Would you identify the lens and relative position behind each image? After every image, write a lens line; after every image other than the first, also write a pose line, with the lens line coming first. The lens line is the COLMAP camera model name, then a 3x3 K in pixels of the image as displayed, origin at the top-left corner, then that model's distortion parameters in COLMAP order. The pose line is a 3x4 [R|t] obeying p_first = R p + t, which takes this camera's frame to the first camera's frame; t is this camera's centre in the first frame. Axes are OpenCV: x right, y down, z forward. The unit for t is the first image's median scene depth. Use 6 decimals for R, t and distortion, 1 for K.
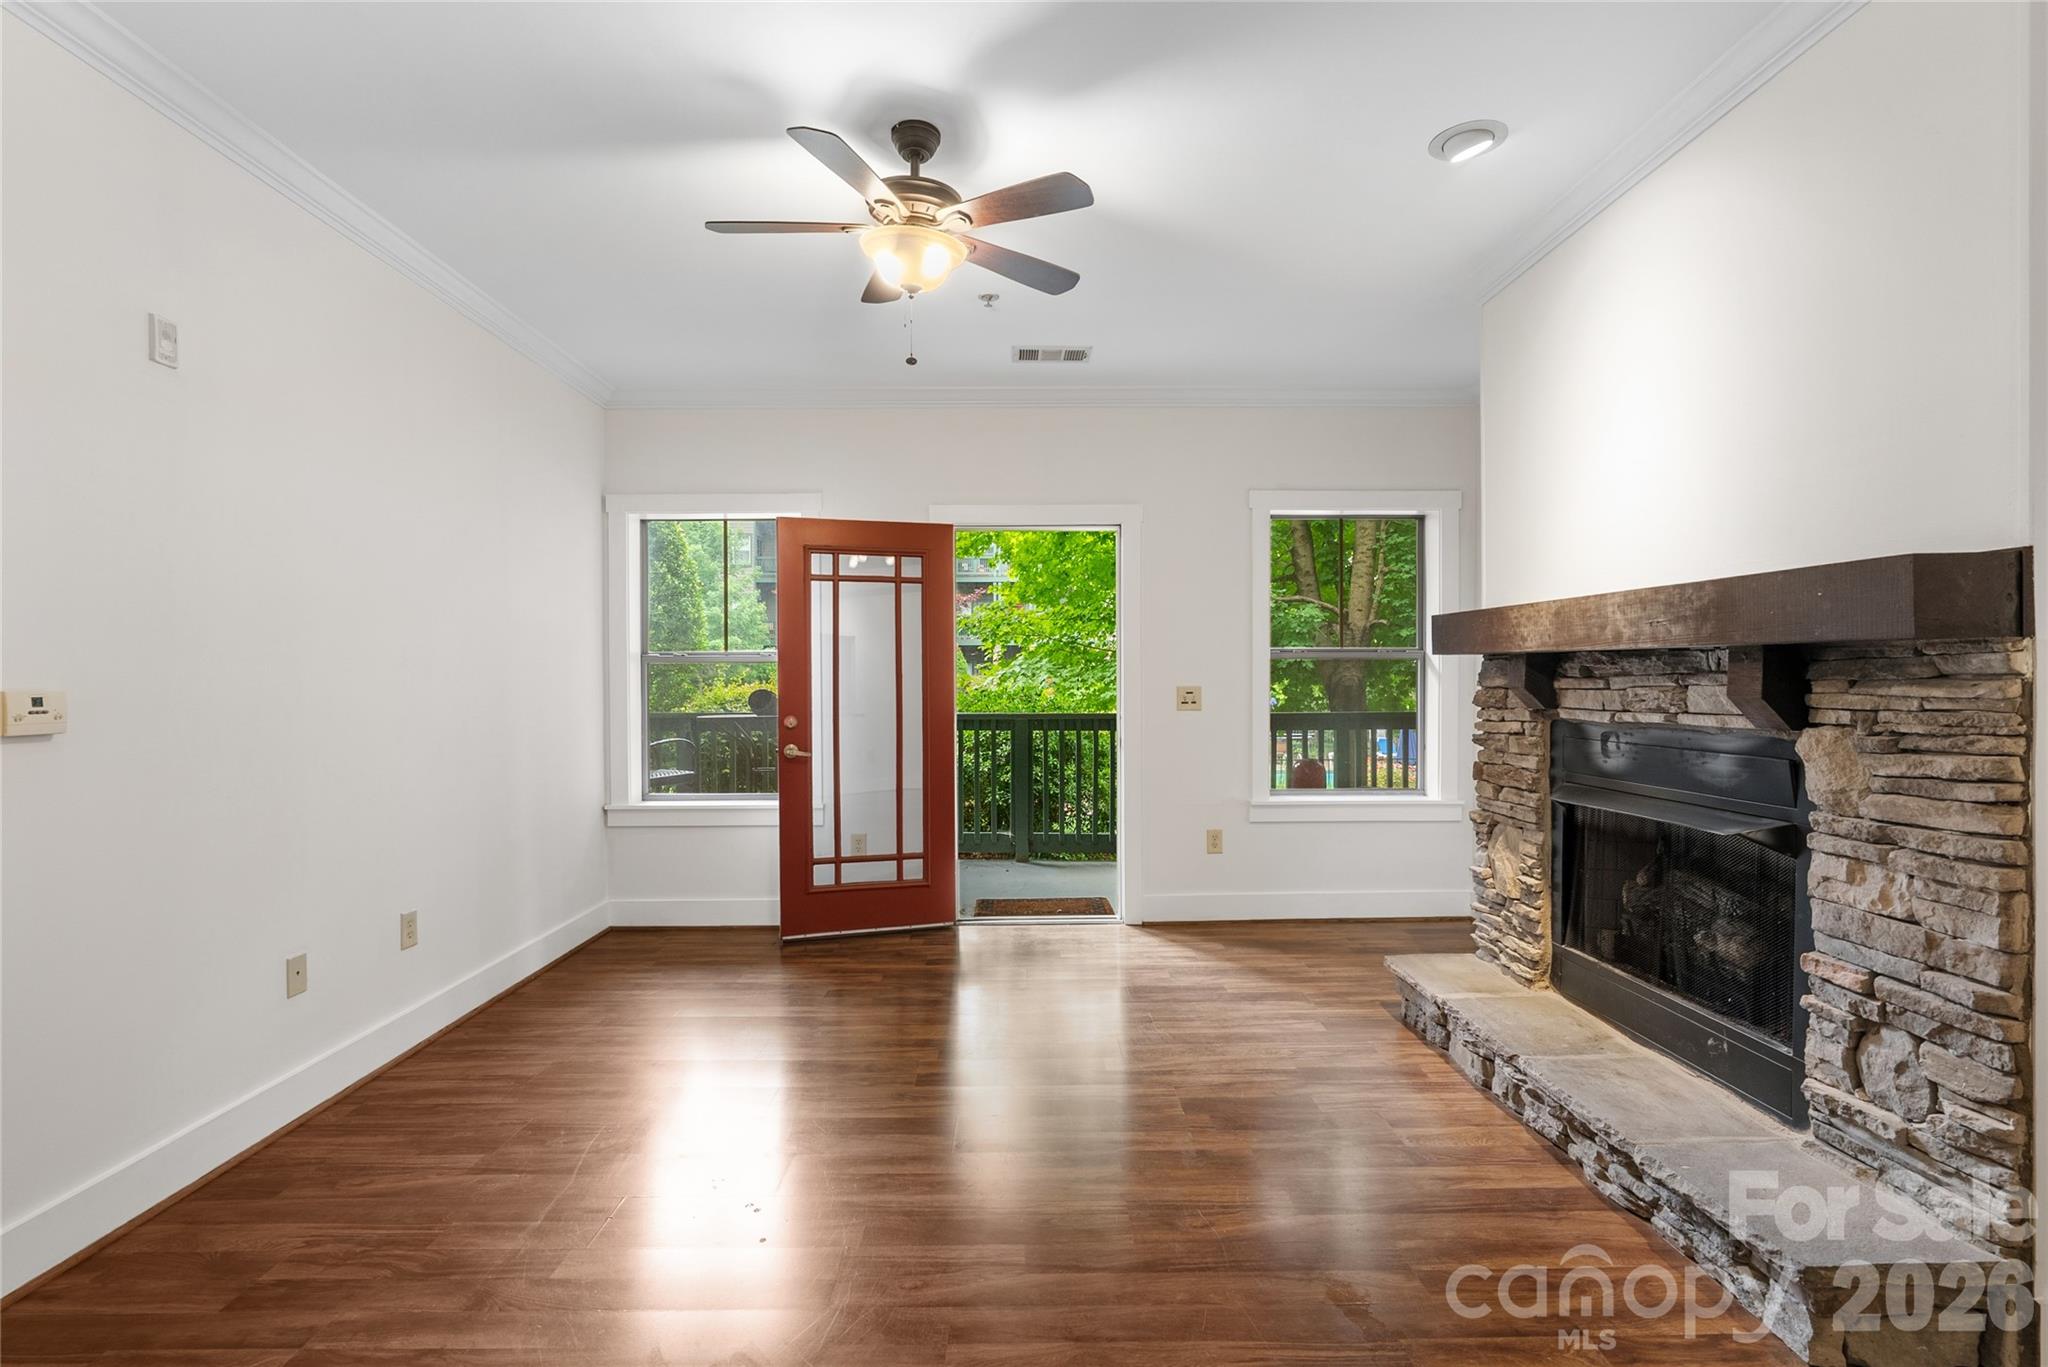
lens RADIAL K [[936.2, 0, 1025.0], [0, 936.2, 692.3], [0, 0, 1]] dist [0.000680, 0.001408]
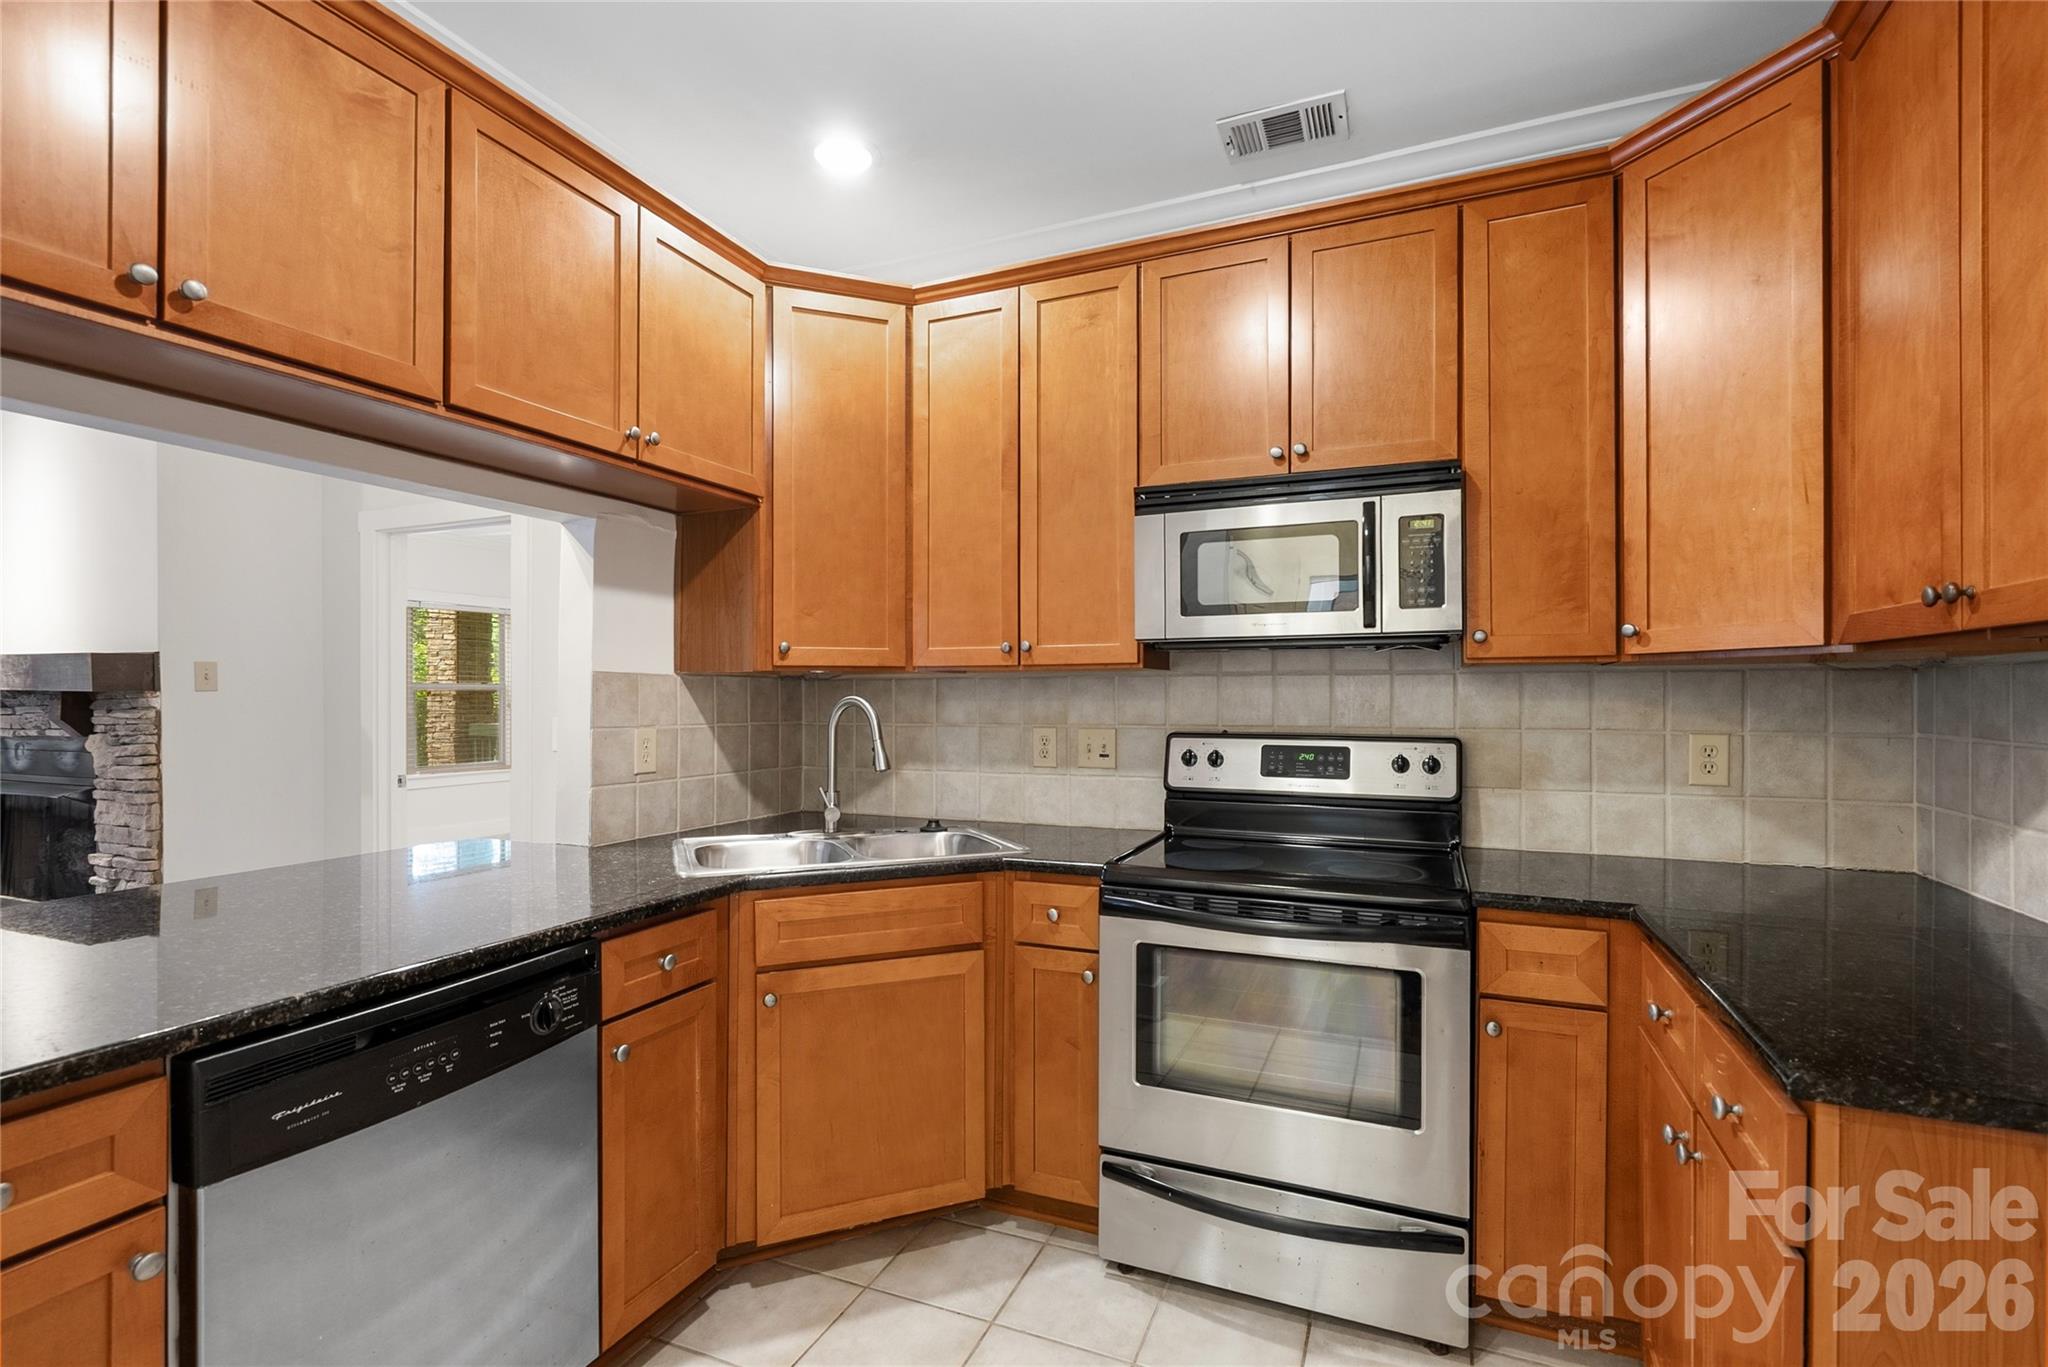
lens RADIAL K [[936.2, 0, 1025.0], [0, 936.2, 692.3], [0, 0, 1]] dist [0.000680, 0.001408]
pose [[0.416866, 0.007922, 0.908934, -0.086146], [0.011248, 0.999840, -0.013873, -0.000461], [-0.908899, 0.016007, 0.416710, -1.258385]]
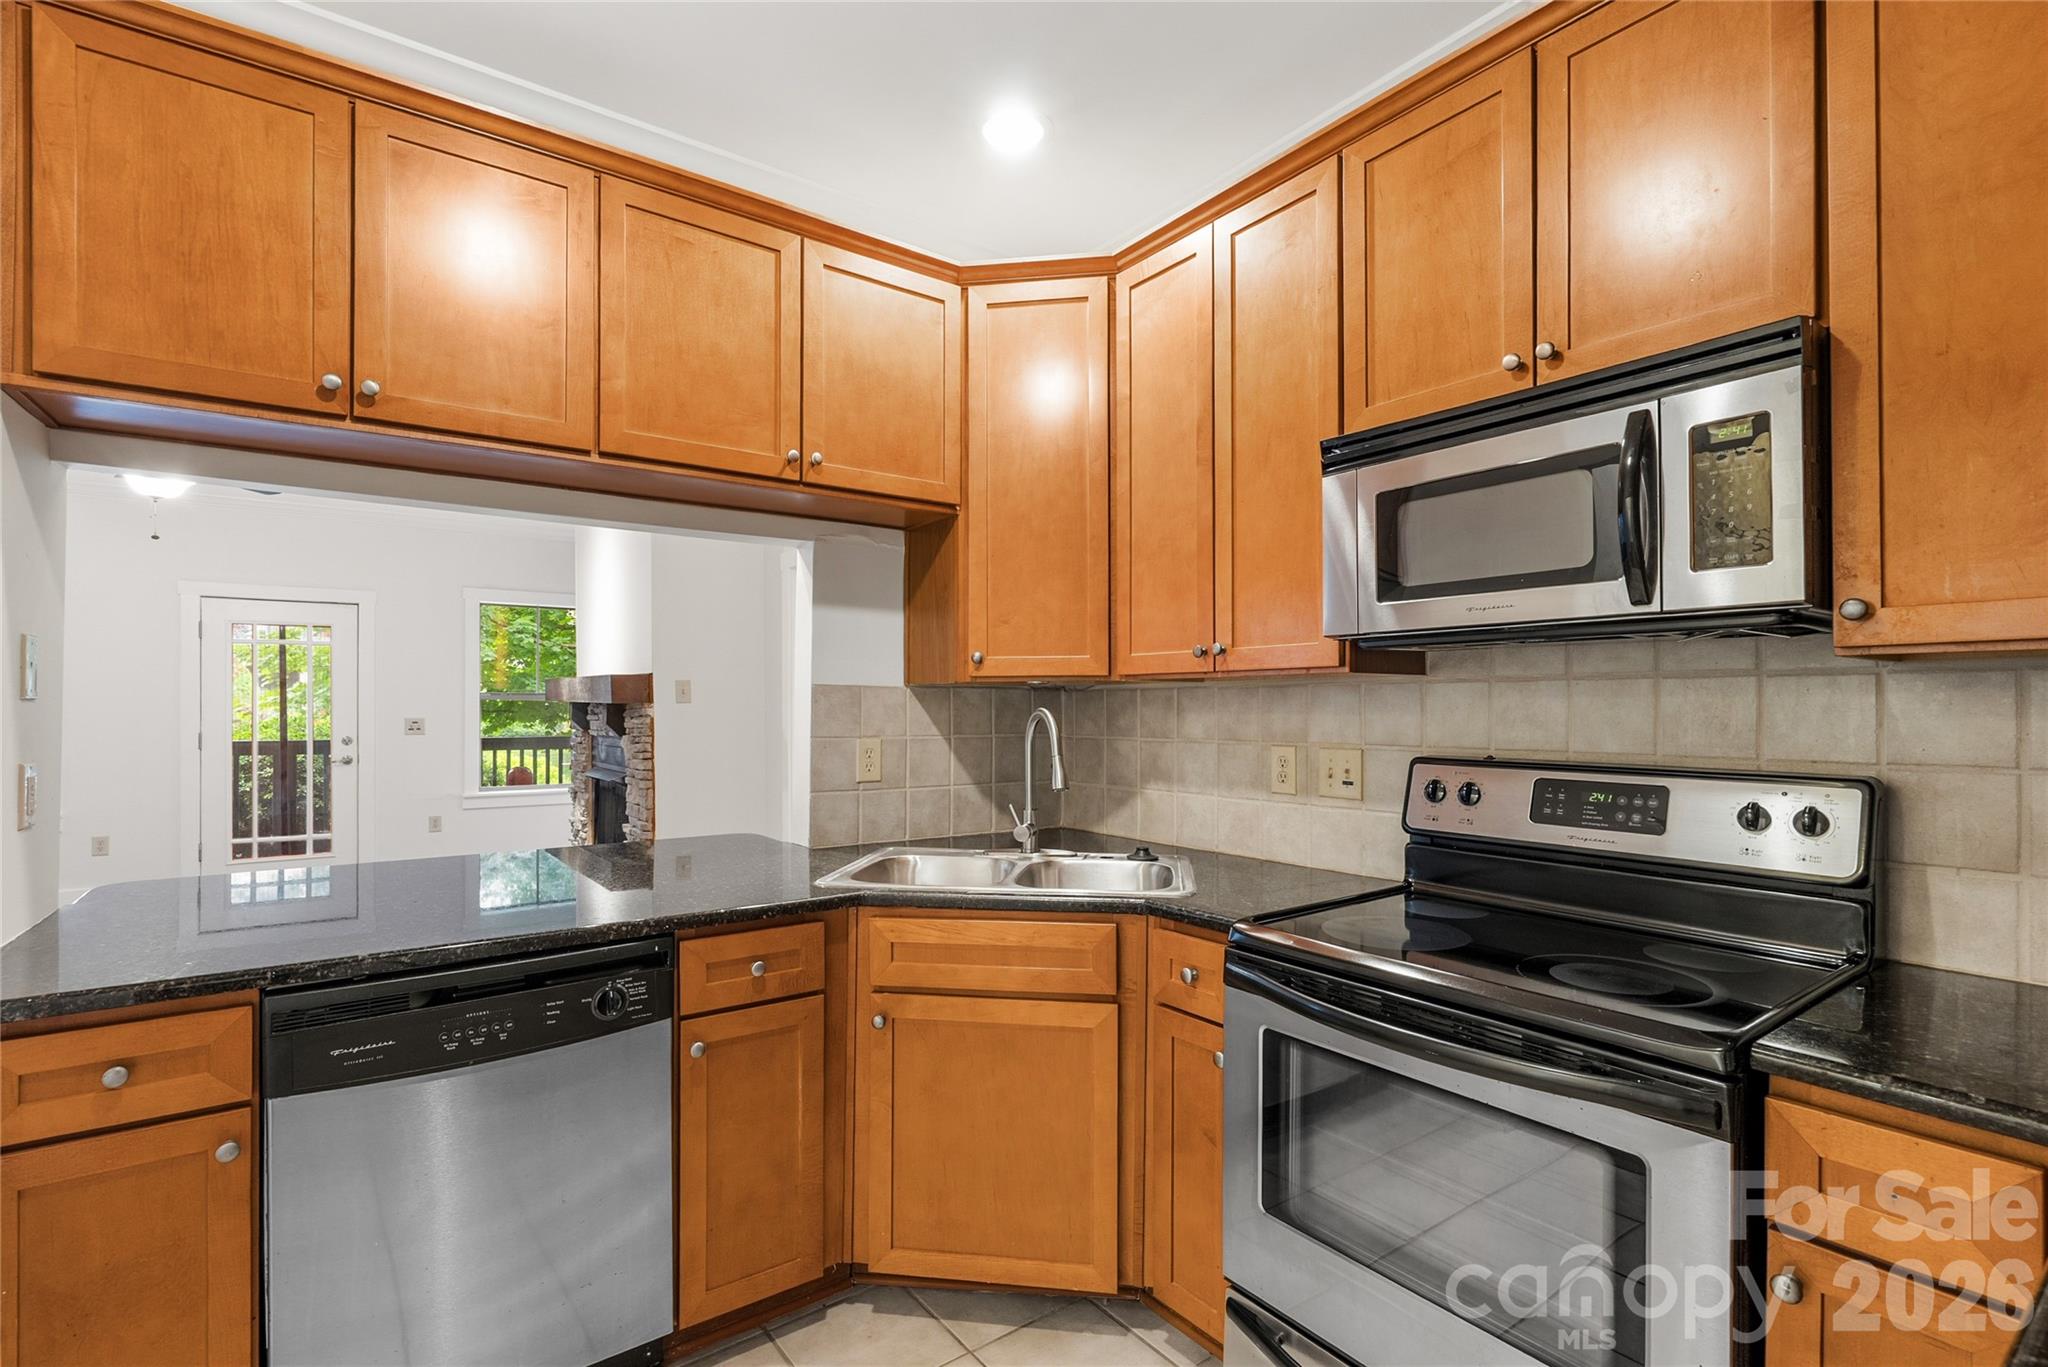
lens RADIAL K [[942.0, 0, 1015.0], [0, 942.0, 702.6], [0, 0, 1]] dist [-0.000153, 0.000526]
pose [[0.819857, 0.007852, 0.572515, 0.198386], [0.003358, 0.999823, -0.018522, -0.000464], [-0.572559, 0.017108, 0.819685, -1.433441]]
